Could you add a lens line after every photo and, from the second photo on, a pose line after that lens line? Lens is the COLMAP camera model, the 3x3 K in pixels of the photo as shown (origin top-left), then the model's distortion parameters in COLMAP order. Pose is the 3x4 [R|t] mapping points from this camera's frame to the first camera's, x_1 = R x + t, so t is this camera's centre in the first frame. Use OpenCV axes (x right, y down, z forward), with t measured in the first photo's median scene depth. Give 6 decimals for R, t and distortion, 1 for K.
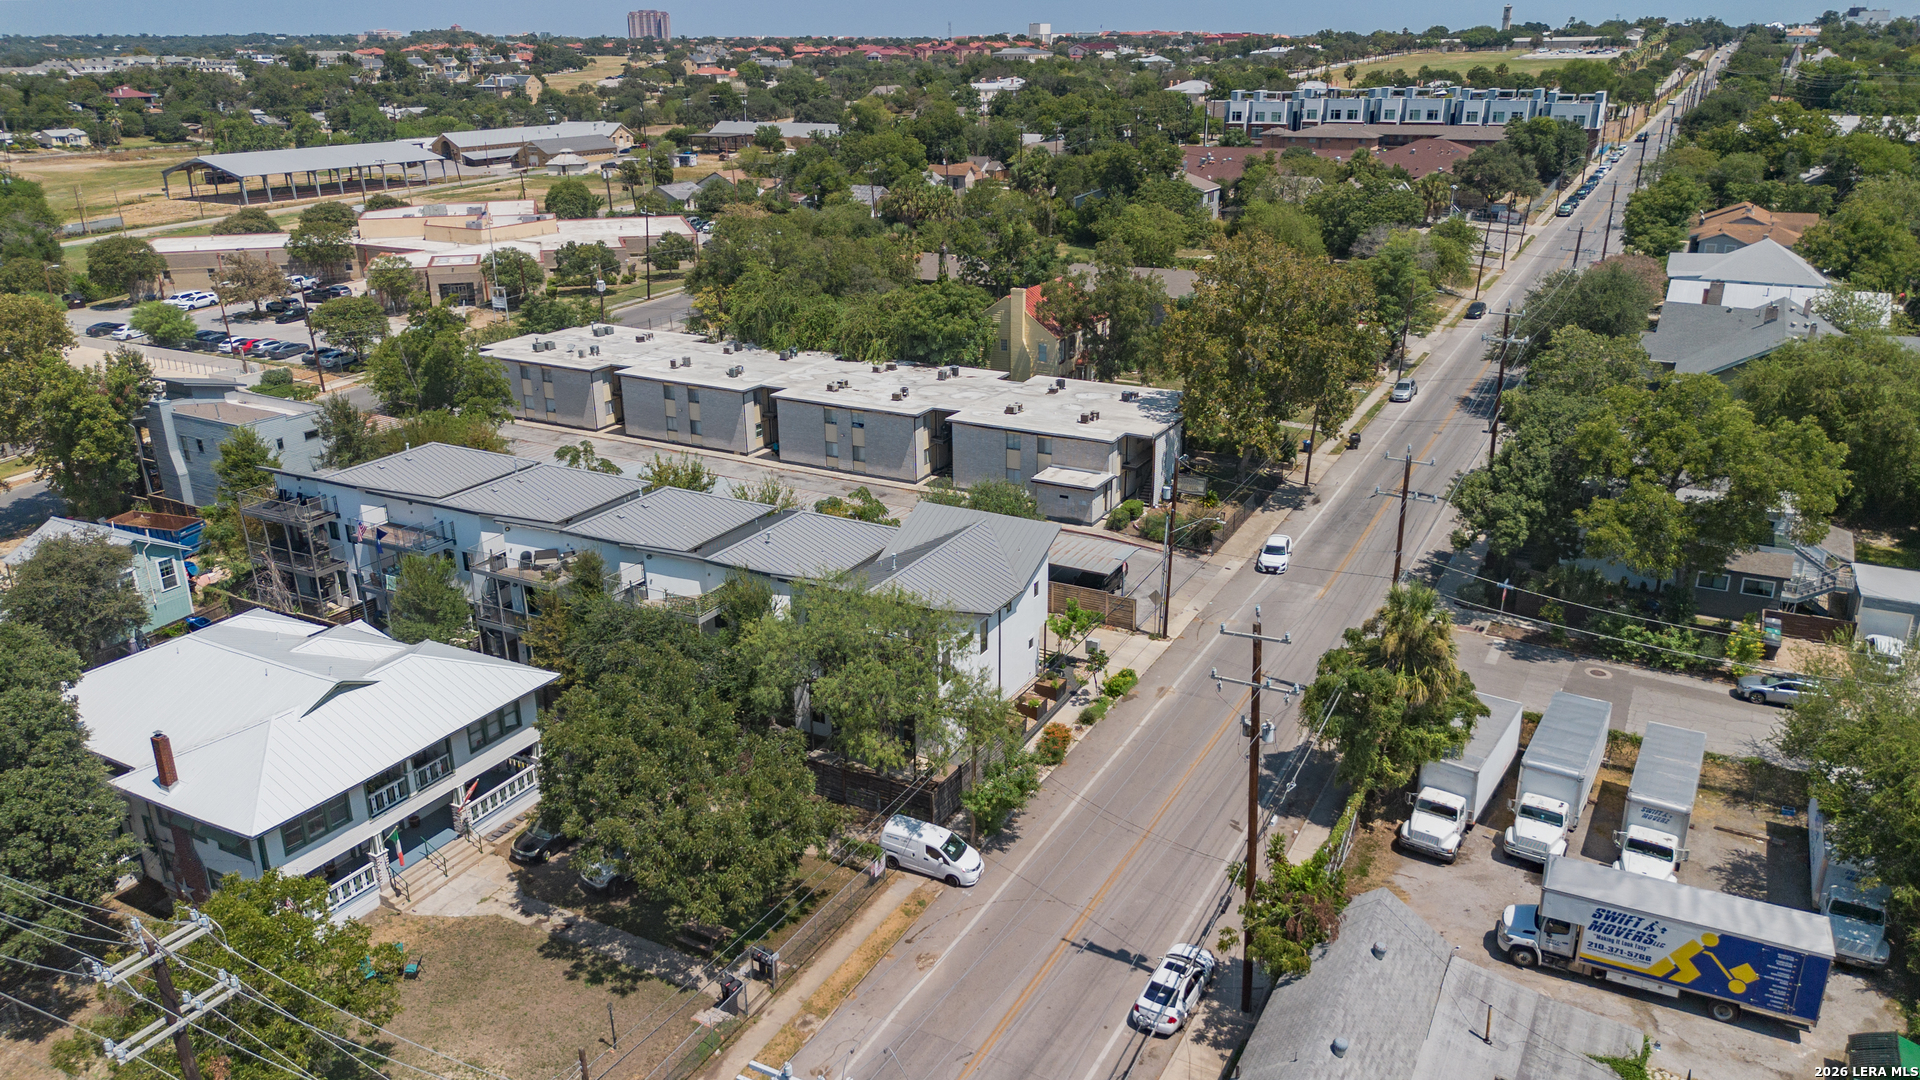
lens RADIAL K [[1400.8, 0, 960.0], [0, 1400.8, 540.0], [0, 0, 1]] dist [0.004215, -0.003056]
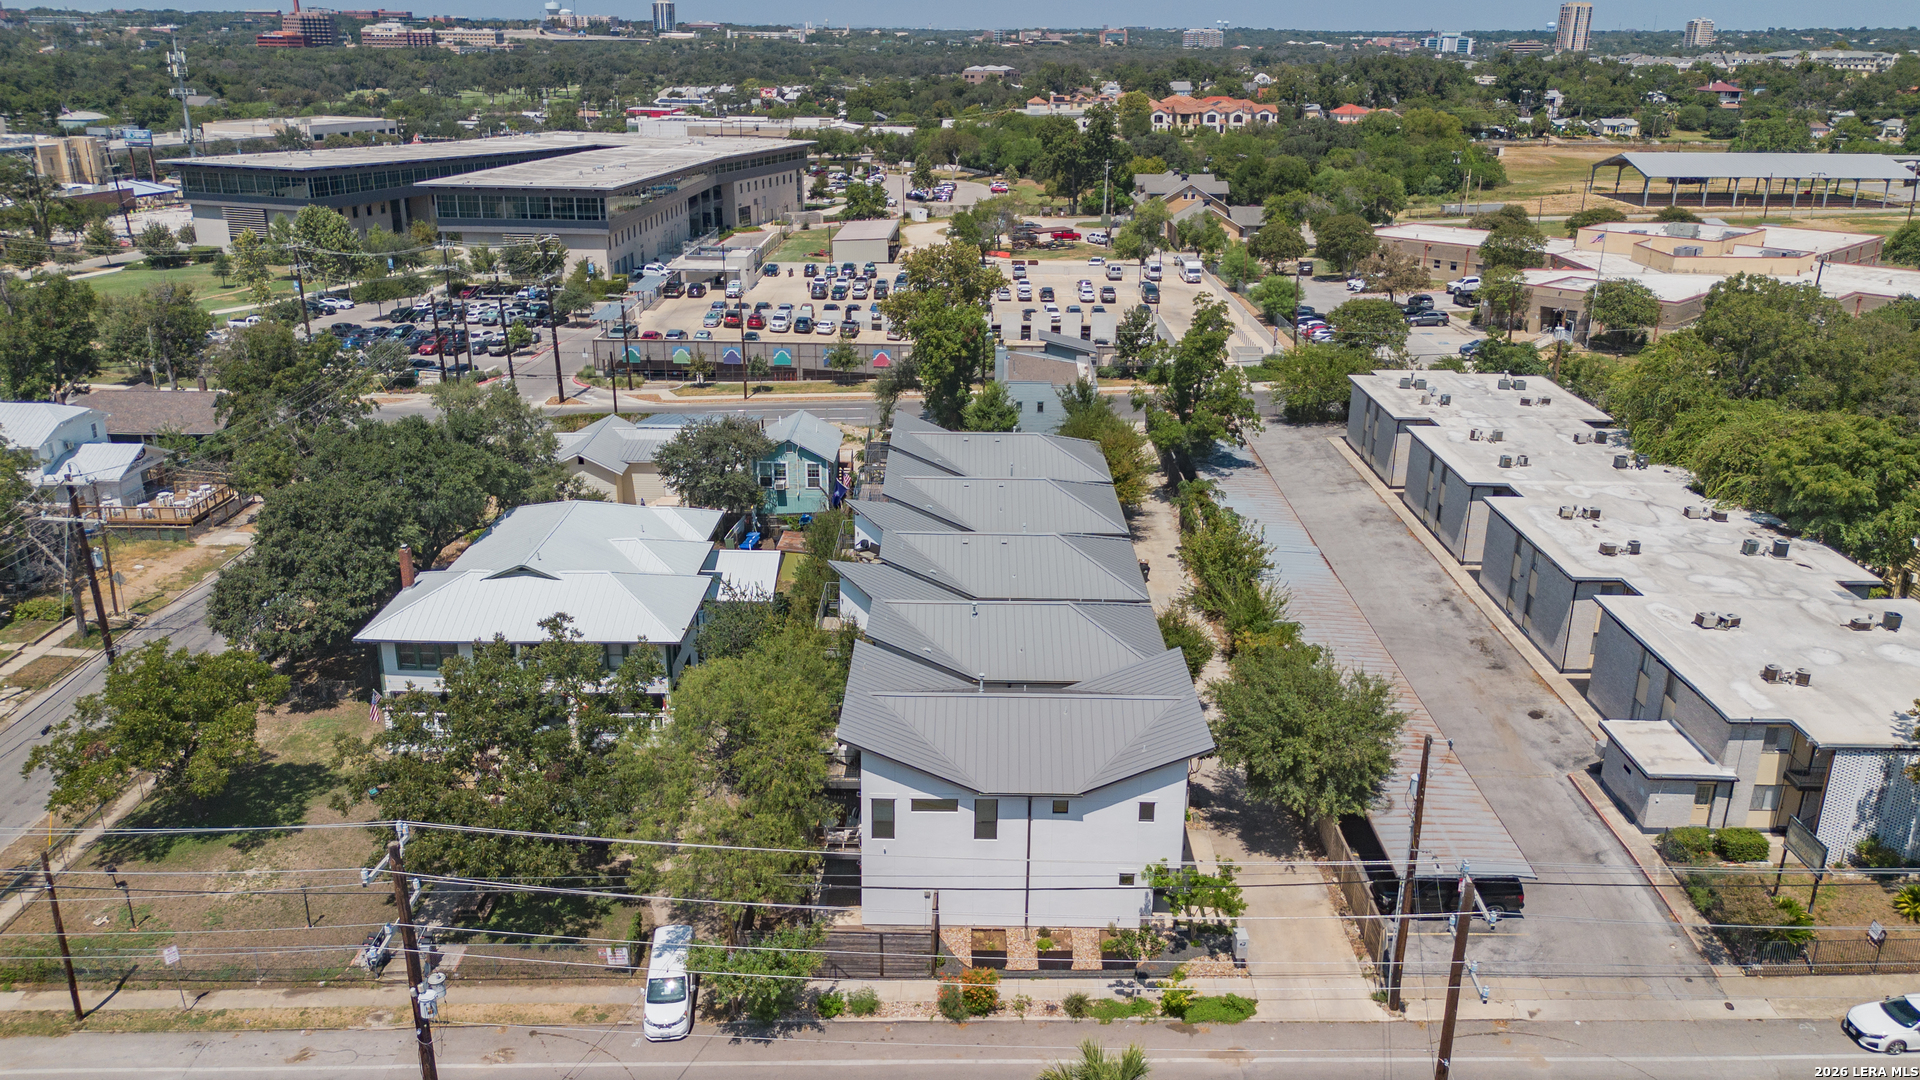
lens RADIAL K [[1400.8, 0, 960.0], [0, 1400.8, 540.0], [0, 0, 1]] dist [0.004215, -0.003056]
pose [[0.458431, 0.306903, -0.834058, 0.410537], [-0.303752, 0.936073, 0.177487, -0.140646], [0.835210, 0.171981, 0.522347, 0.388328]]
